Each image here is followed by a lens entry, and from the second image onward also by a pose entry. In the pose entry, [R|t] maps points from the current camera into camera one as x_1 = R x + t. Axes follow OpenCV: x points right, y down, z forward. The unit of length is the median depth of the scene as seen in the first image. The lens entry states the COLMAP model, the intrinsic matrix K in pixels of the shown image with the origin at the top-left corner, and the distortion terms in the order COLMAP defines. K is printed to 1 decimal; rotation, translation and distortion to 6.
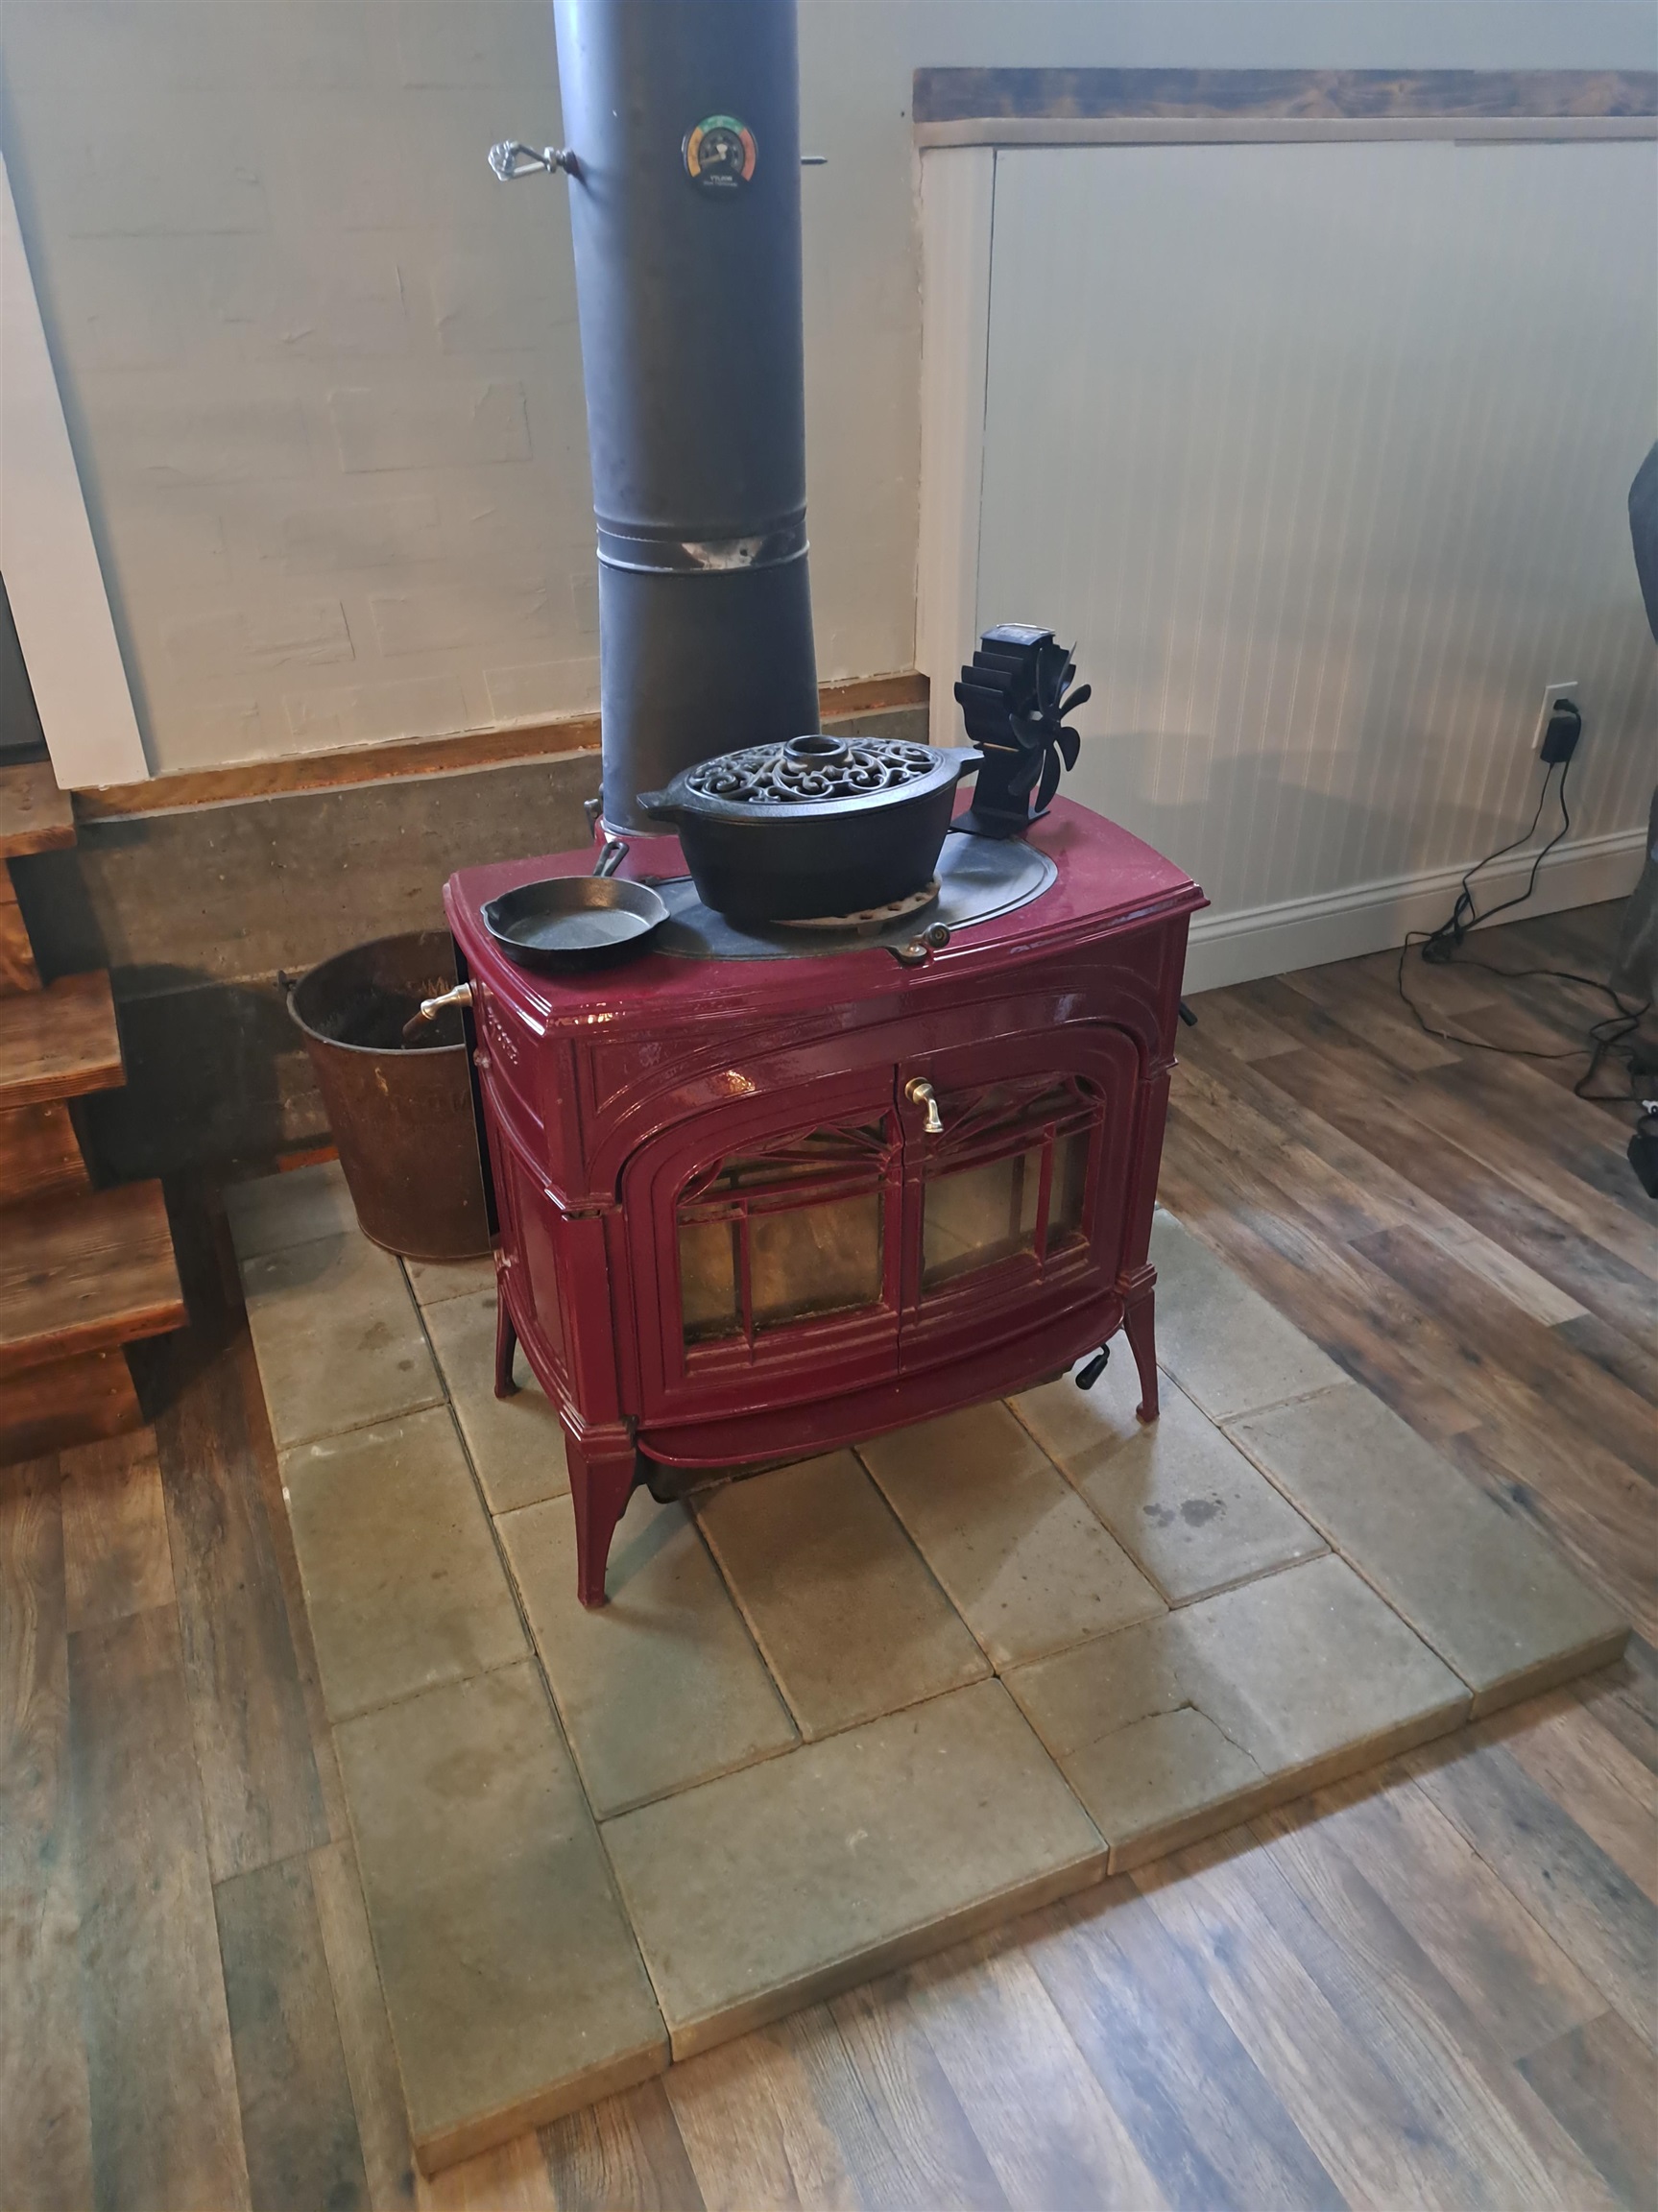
lens RADIAL K [[1606.3, 0, 829.0], [0, 1606.3, 1106.0], [0, 0, 1]] dist [0.073723, -0.131970]
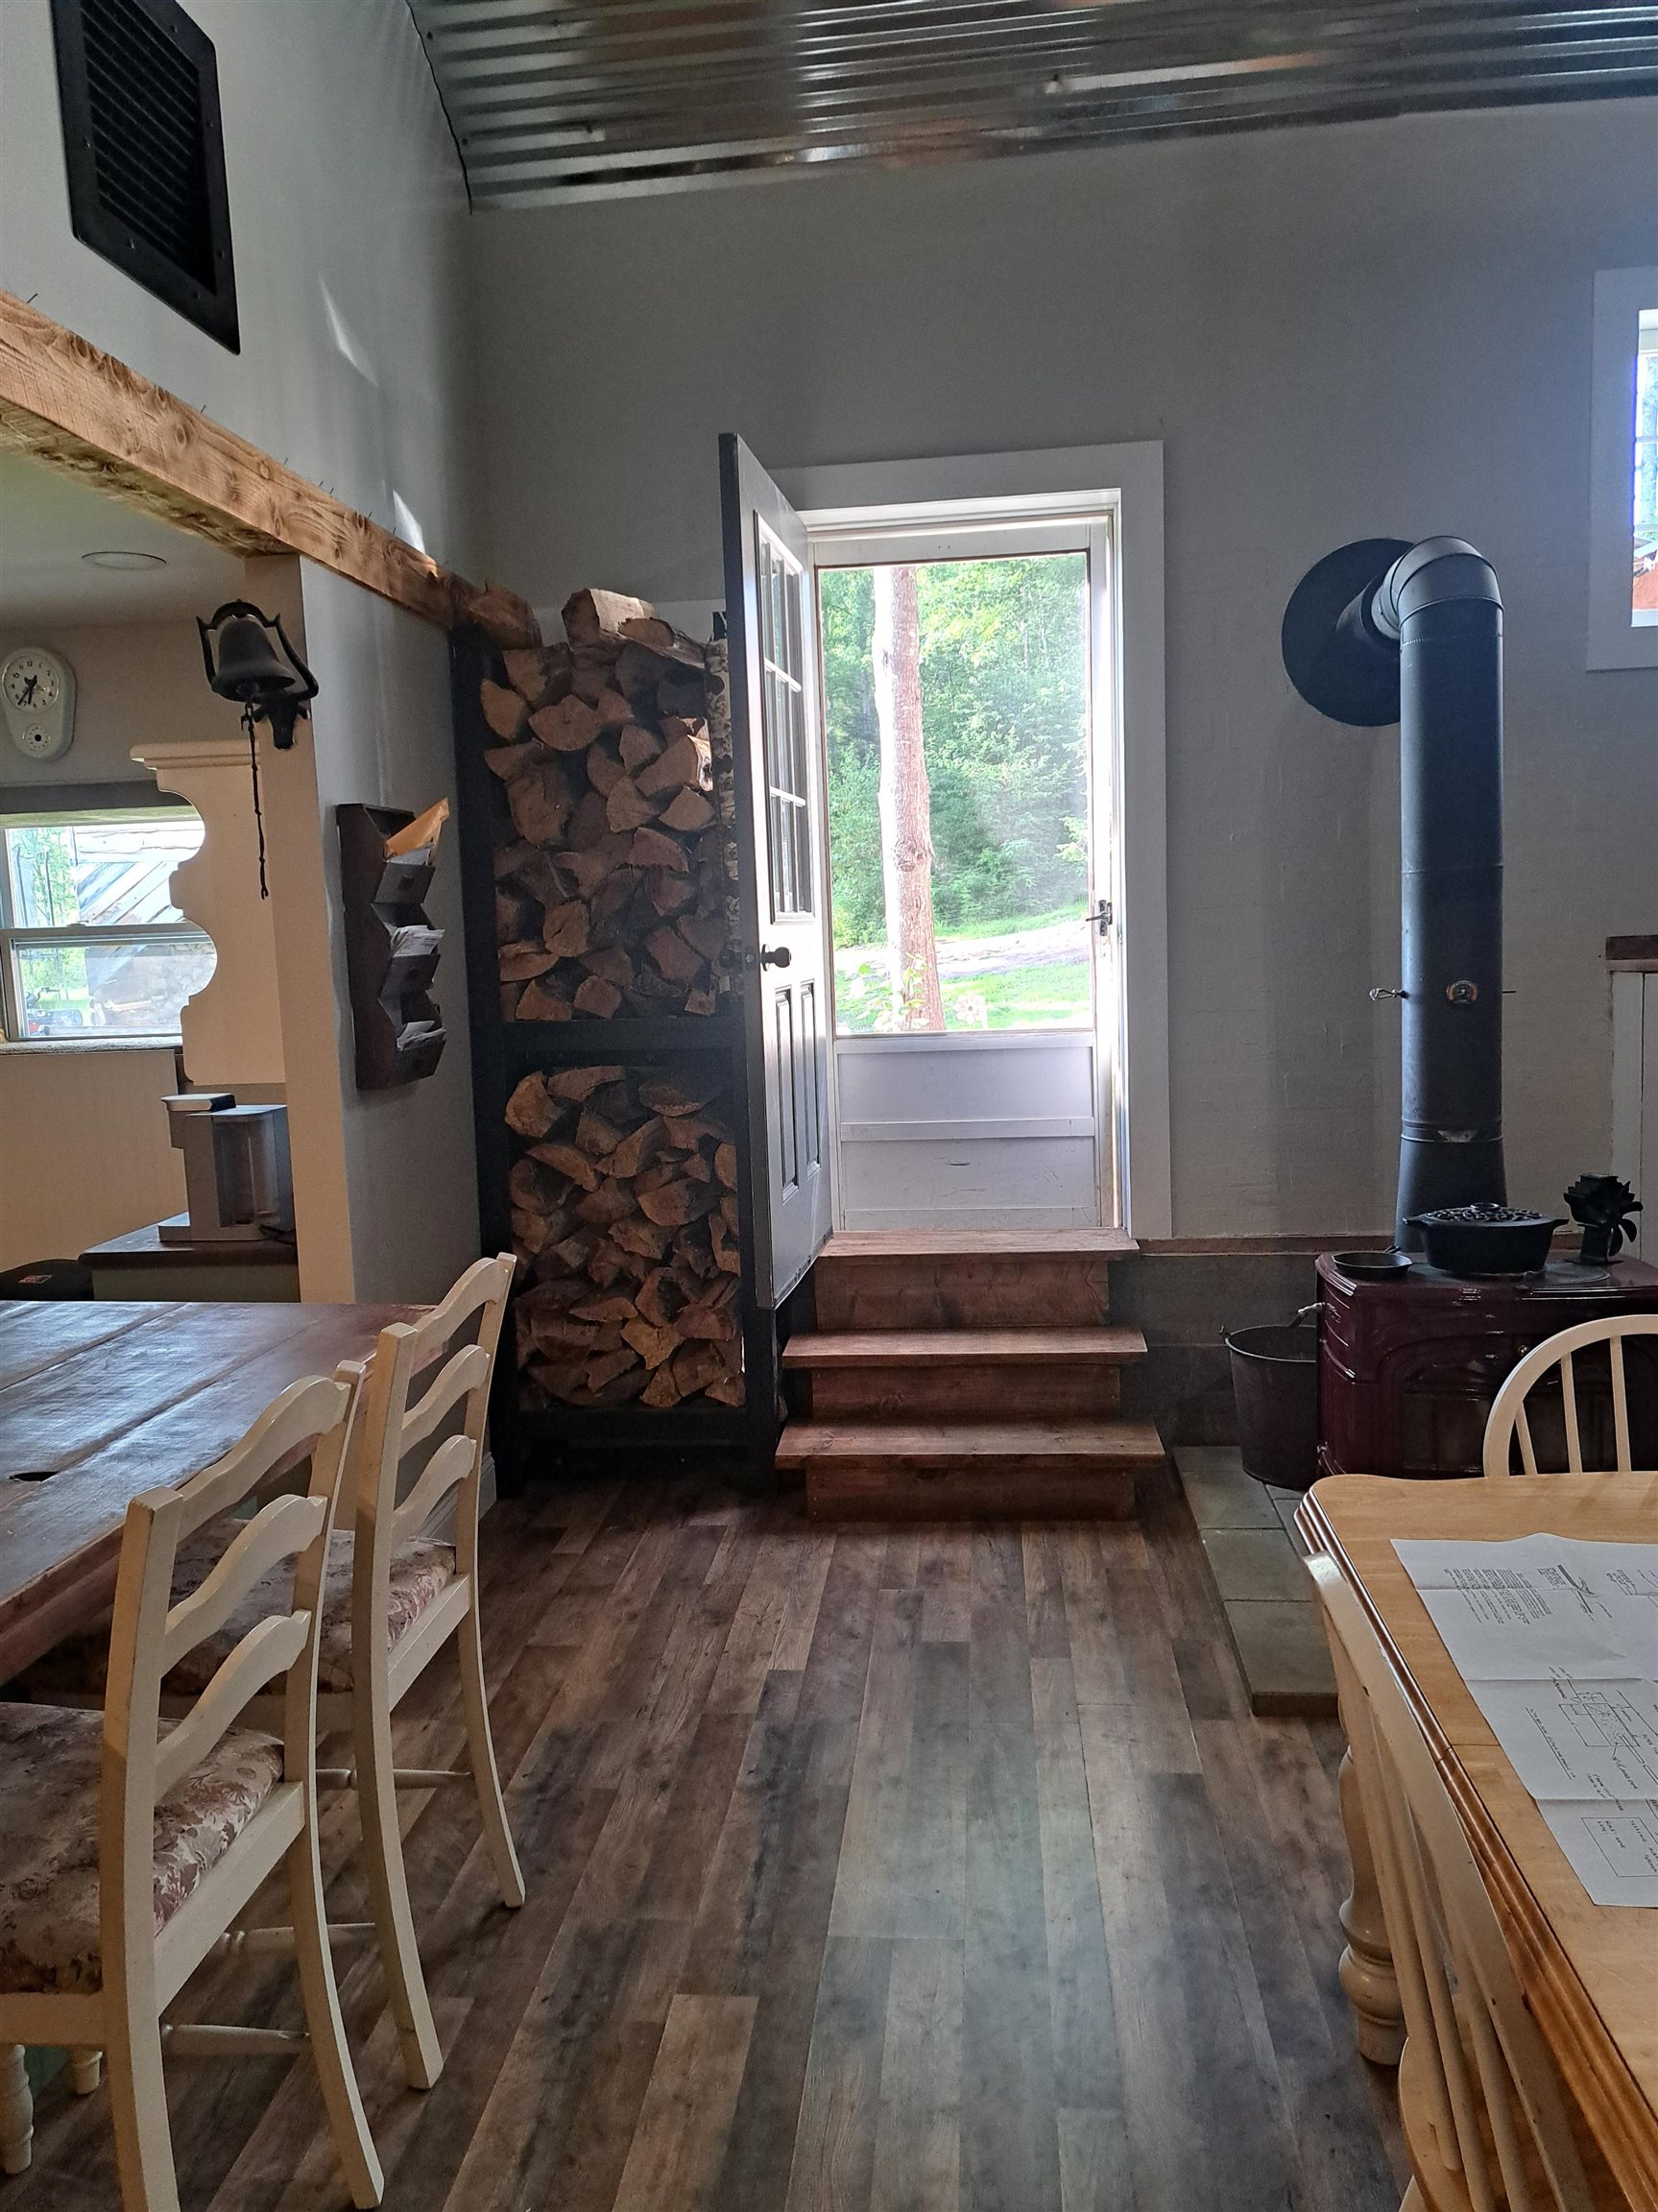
lens RADIAL K [[1549.6, 0, 826.3], [0, 1549.6, 1065.7], [0, 0, 1]] dist [0.099191, 0.000092]
pose [[0.863182, 0.029285, -0.504043, 0.267903], [-0.236960, 0.905035, -0.353215, 0.543168], [0.445832, 0.424327, 0.788150, -1.154602]]
